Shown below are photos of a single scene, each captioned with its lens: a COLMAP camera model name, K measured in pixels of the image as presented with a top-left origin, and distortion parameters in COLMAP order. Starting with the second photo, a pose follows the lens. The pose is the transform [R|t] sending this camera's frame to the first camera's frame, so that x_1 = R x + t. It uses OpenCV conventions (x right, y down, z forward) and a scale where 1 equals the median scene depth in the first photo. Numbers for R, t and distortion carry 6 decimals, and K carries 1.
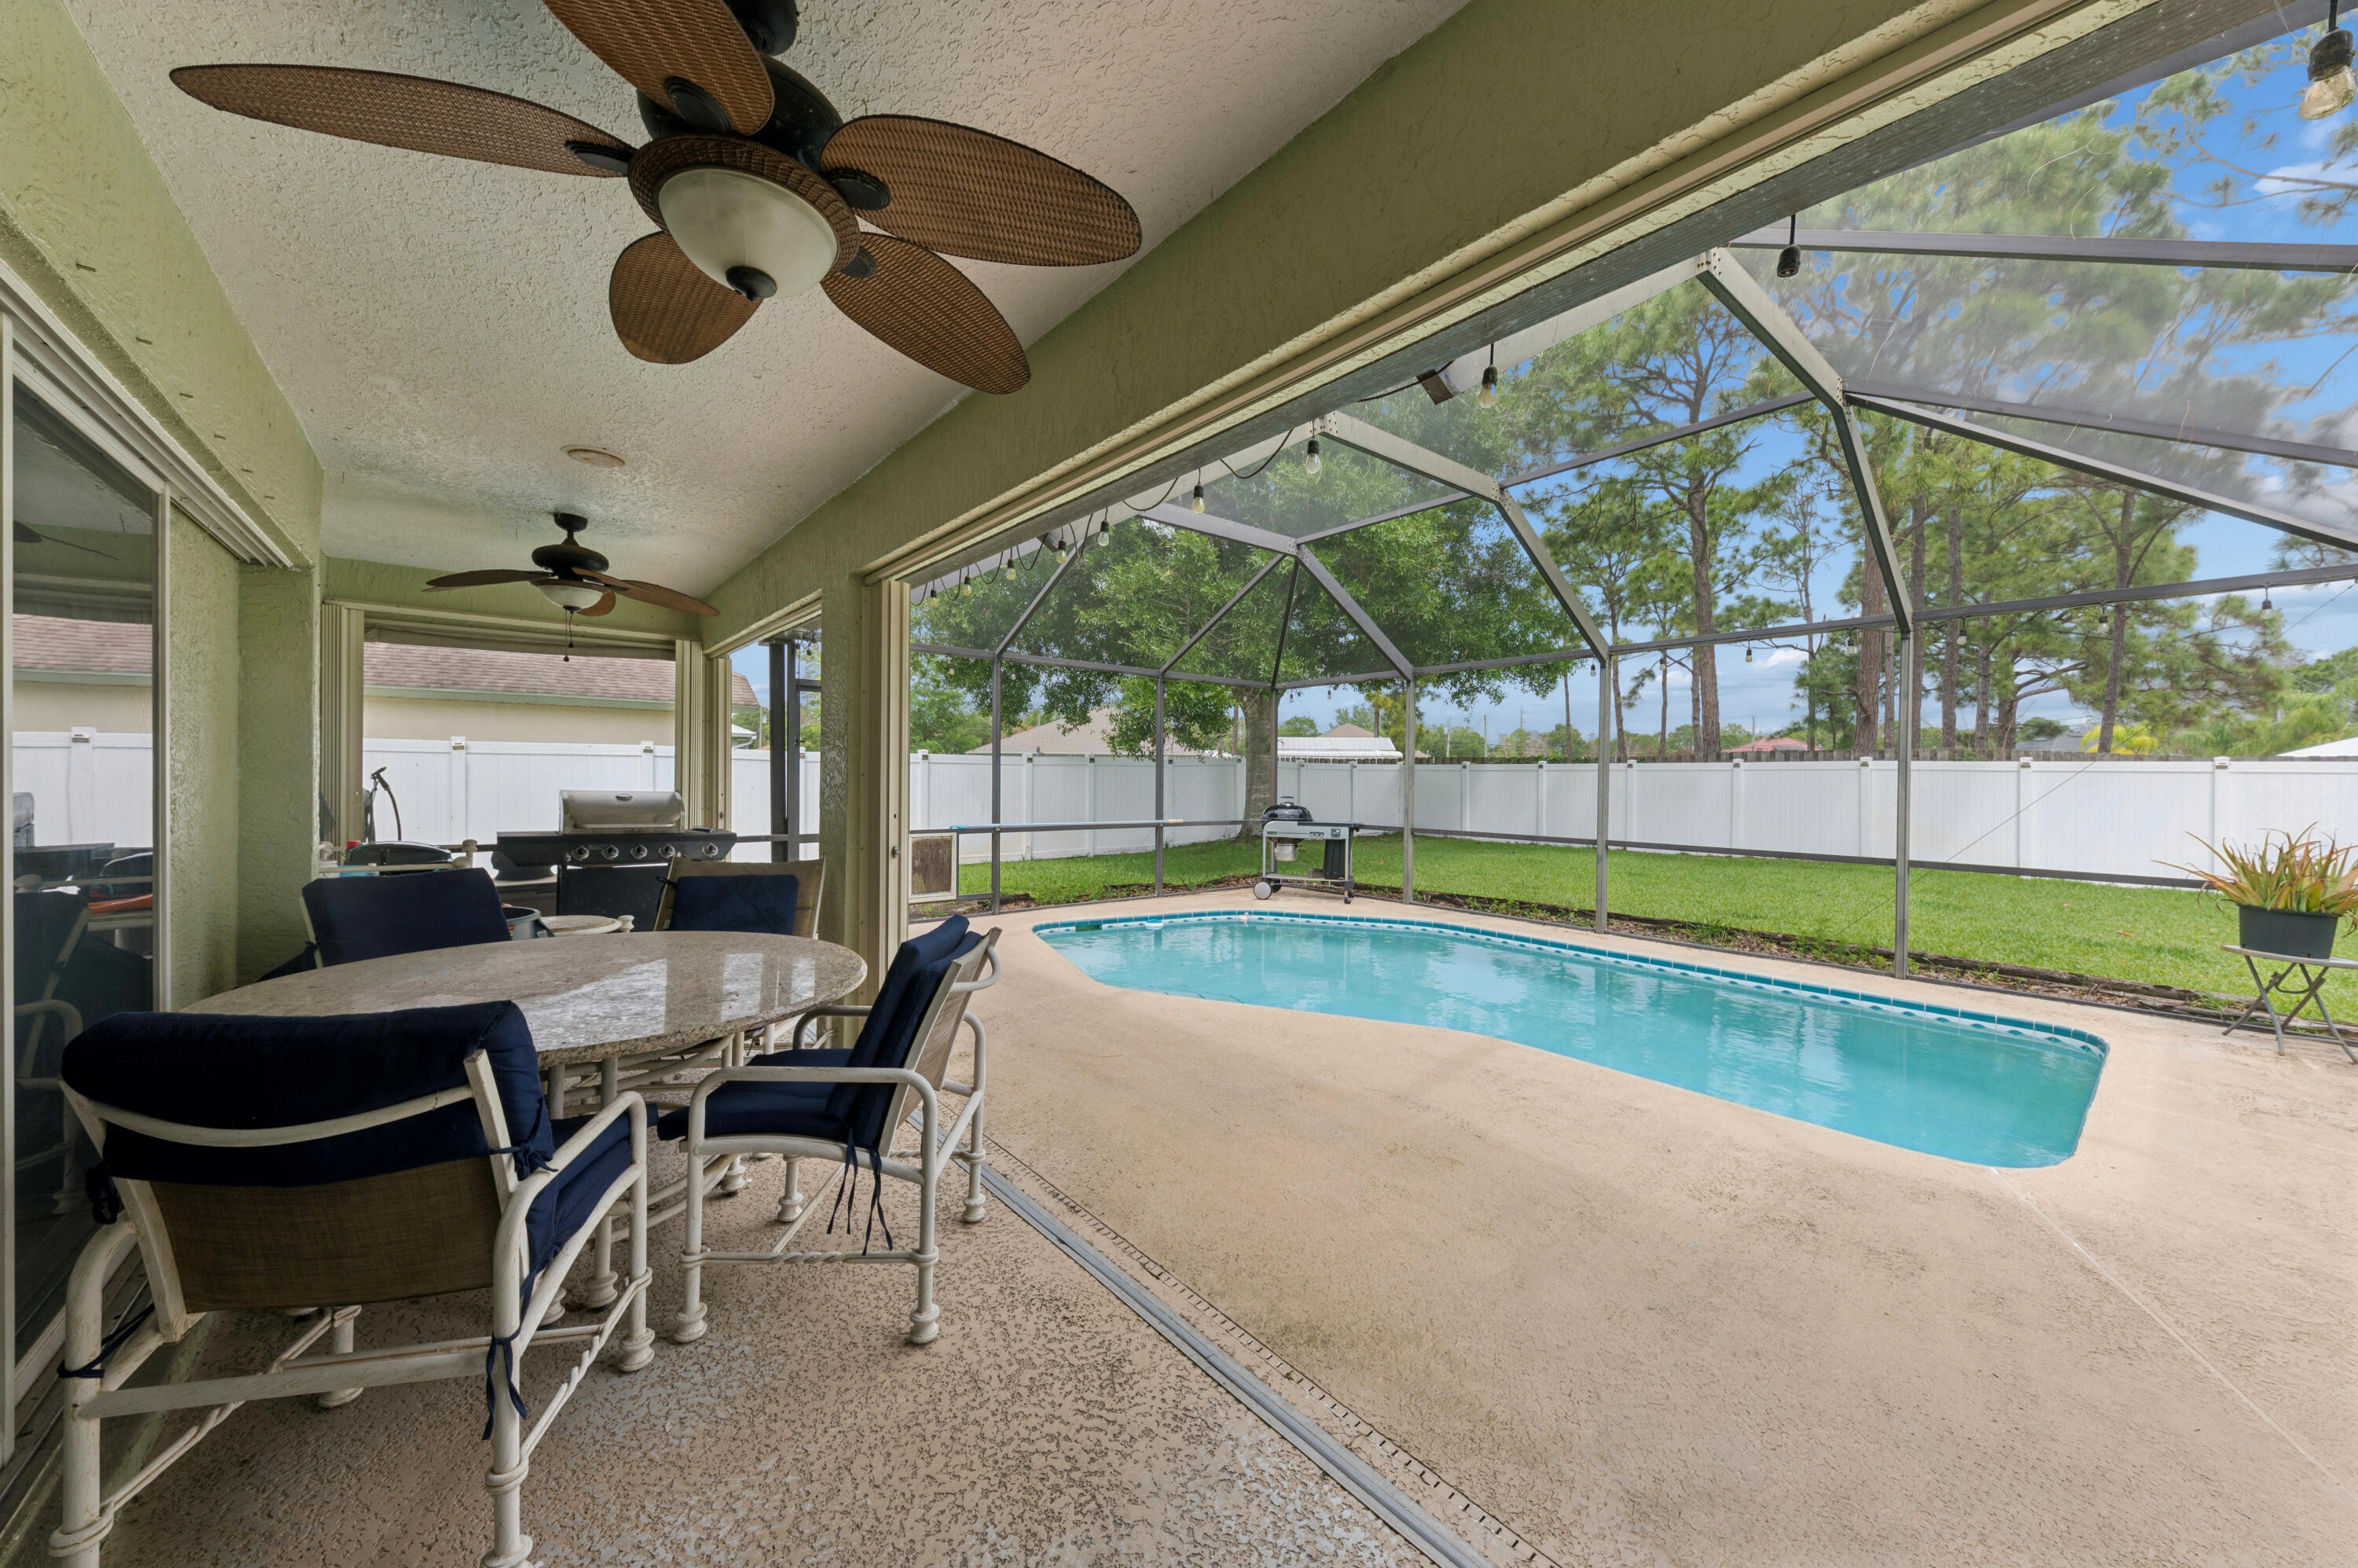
lens RADIAL K [[859.9, 0, 1177.6], [0, 859.9, 780.4], [0, 0, 1]] dist [0.001411, 0.000045]
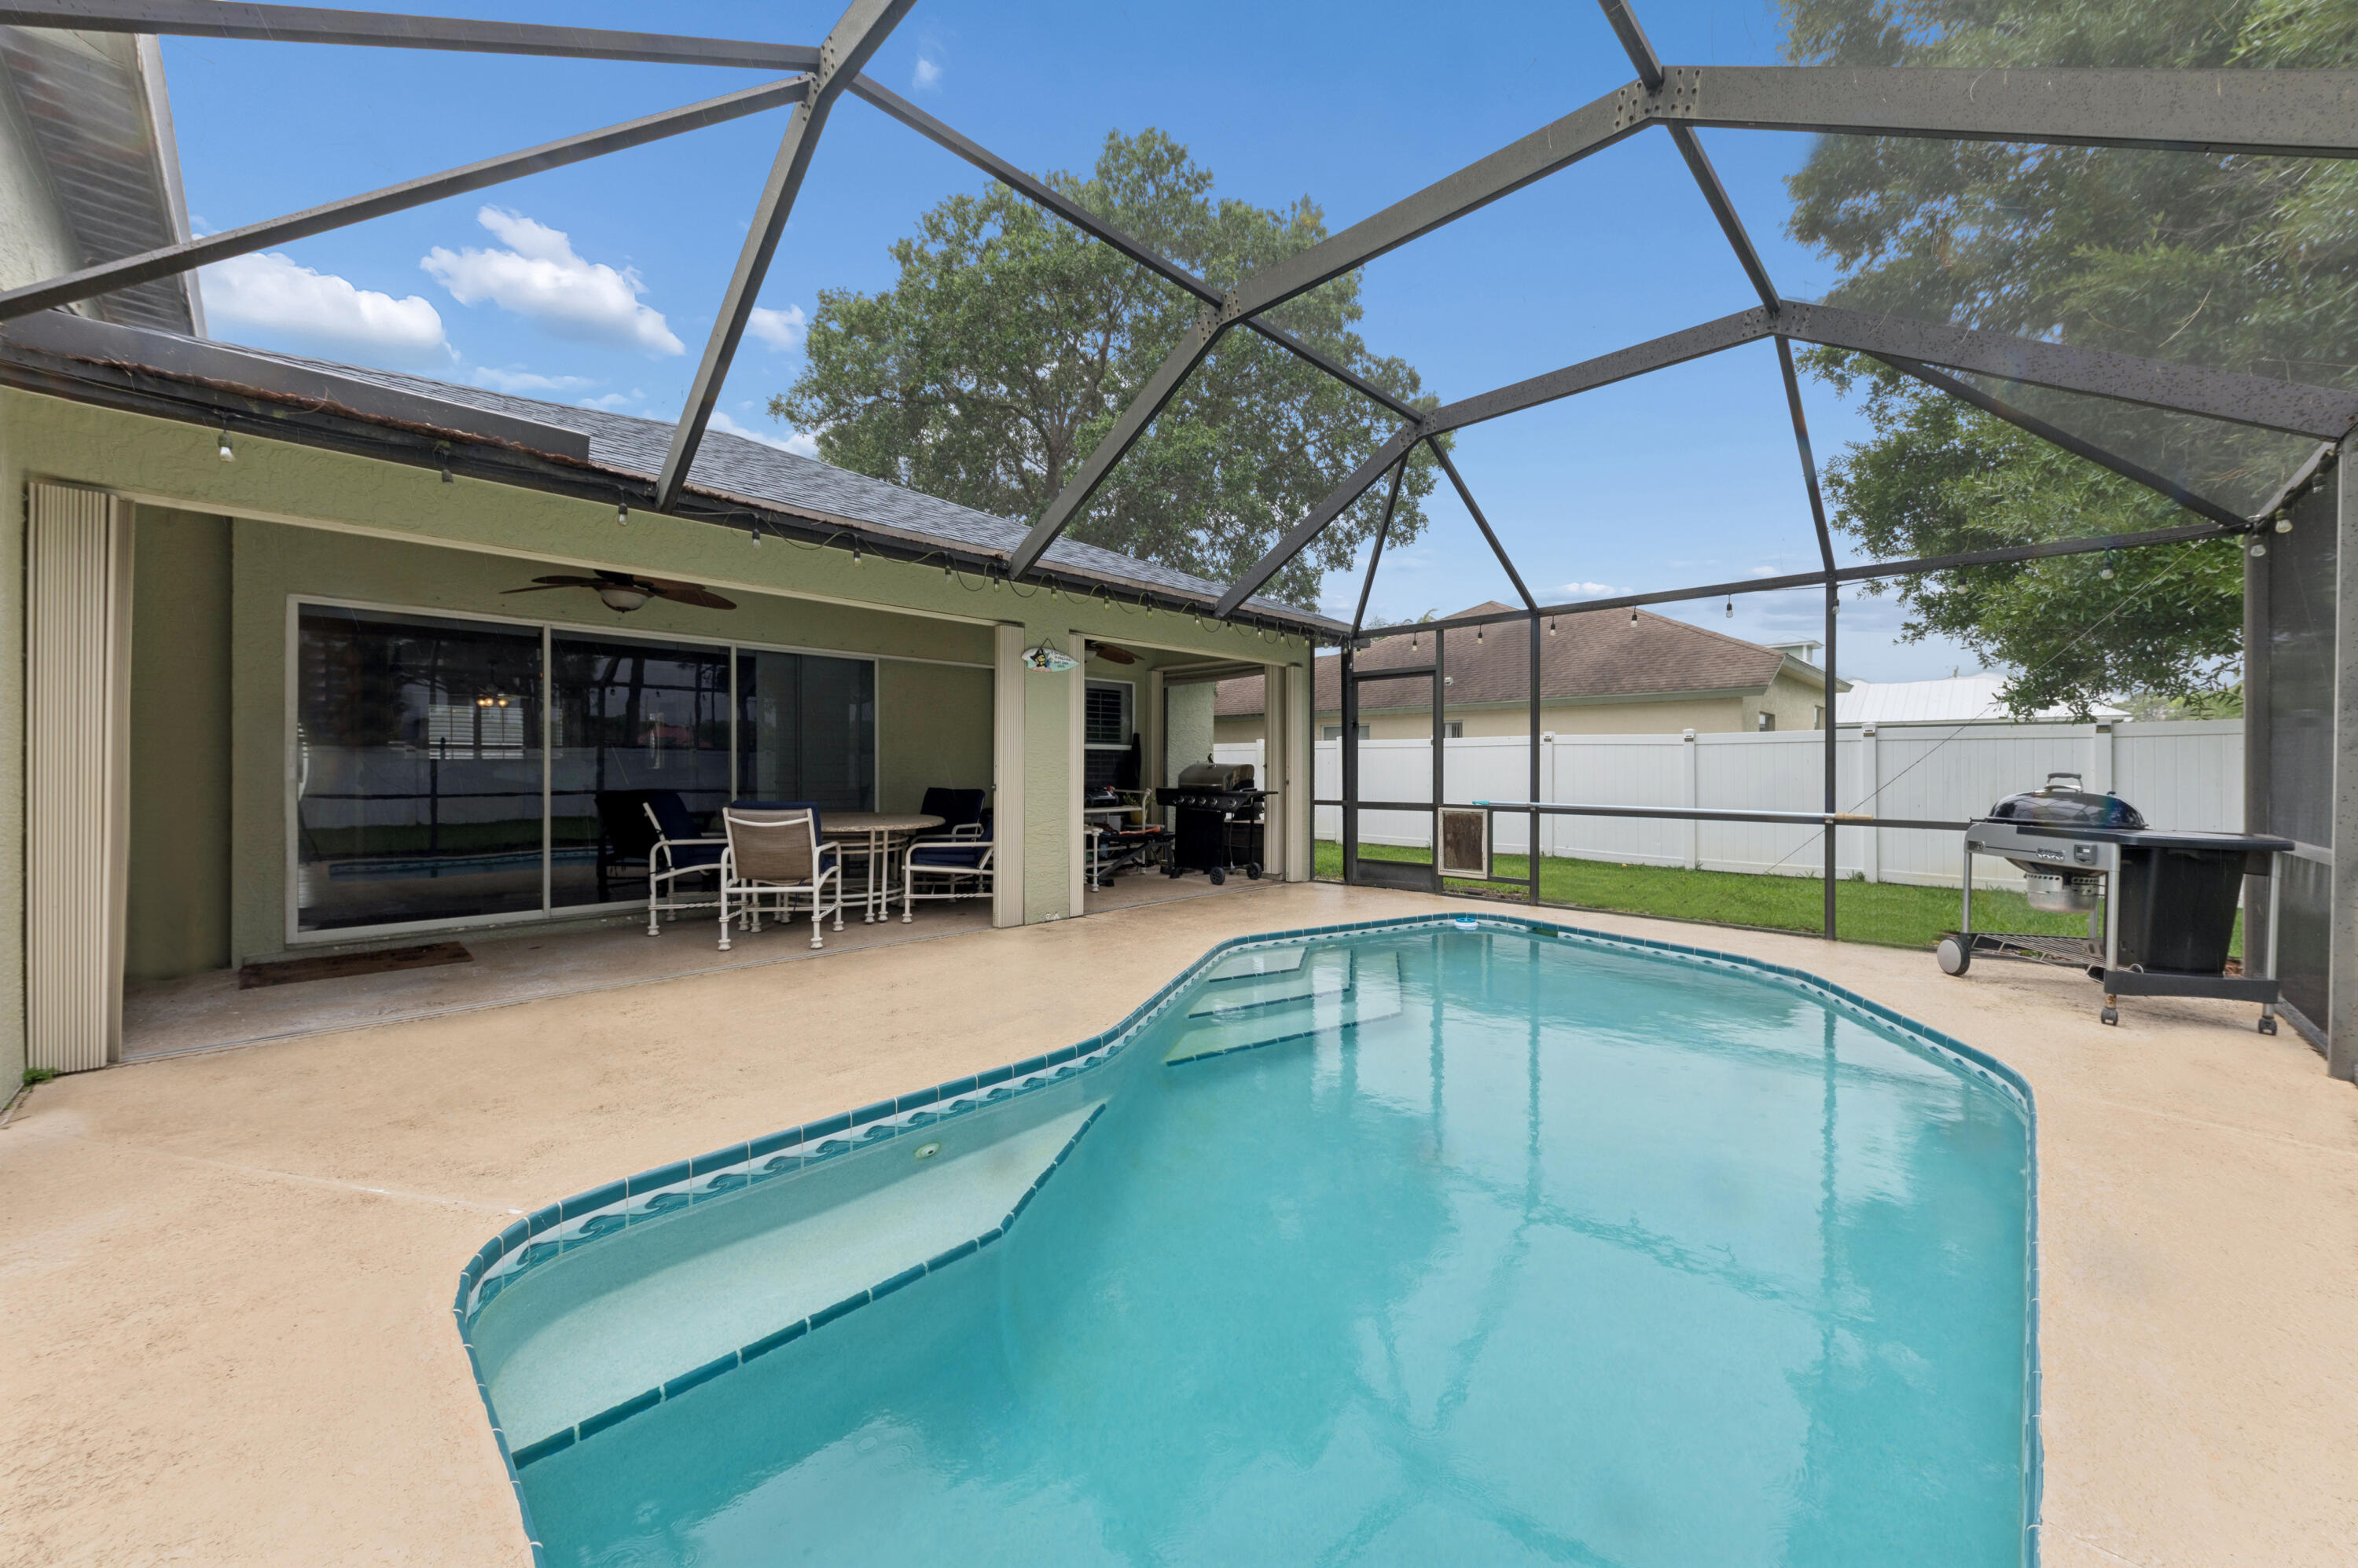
lens RADIAL K [[859.9, 0, 1175.2], [0, 859.9, 771.0], [0, 0, 1]] dist [0.001411, 0.000045]
pose [[0.117740, -0.002619, -0.993041, 0.651245], [-0.004692, 0.999984, -0.003194, 0.022793], [0.993033, 0.005035, 0.117726, 0.545102]]
